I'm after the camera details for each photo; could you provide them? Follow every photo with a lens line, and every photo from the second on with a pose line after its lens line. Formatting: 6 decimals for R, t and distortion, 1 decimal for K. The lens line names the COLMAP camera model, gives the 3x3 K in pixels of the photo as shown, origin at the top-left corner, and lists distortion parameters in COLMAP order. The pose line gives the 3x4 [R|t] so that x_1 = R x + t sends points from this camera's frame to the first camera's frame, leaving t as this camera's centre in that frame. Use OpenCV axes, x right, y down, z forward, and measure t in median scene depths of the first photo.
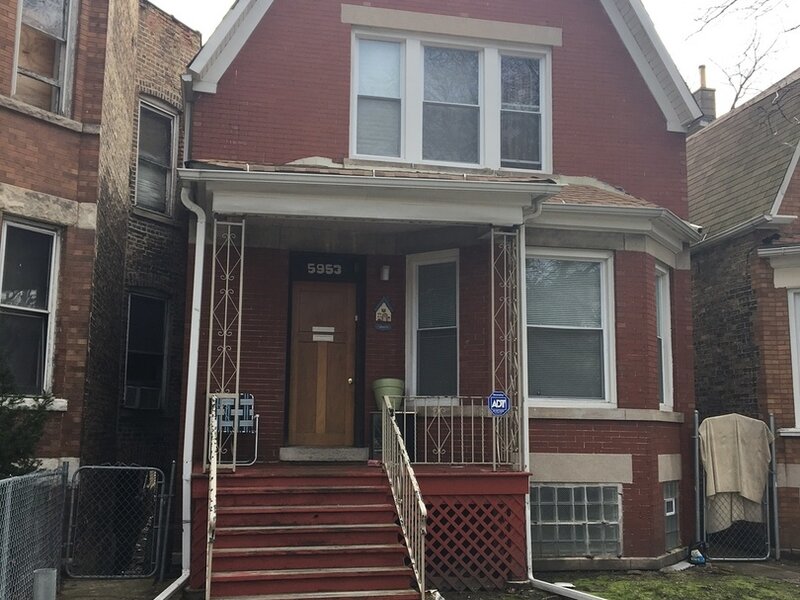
lens RADIAL K [[913.8, 0, 399.0], [0, 913.8, 299.2], [0, 0, 1]] dist [0.075298, 0.000000]
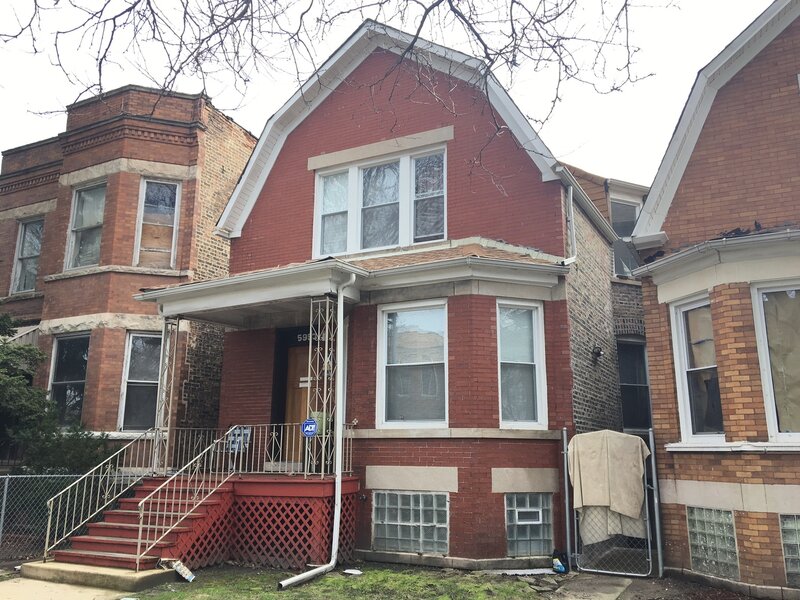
lens RADIAL K [[678.3, 0, 400.1], [0, 678.3, 300.0], [0, 0, 1]] dist [0.063822, 0.002894]
pose [[0.767443, -0.145312, -0.624433, 0.725321], [0.096256, 0.989051, -0.111862, 0.044396], [0.633851, 0.025742, 0.773027, 0.257265]]
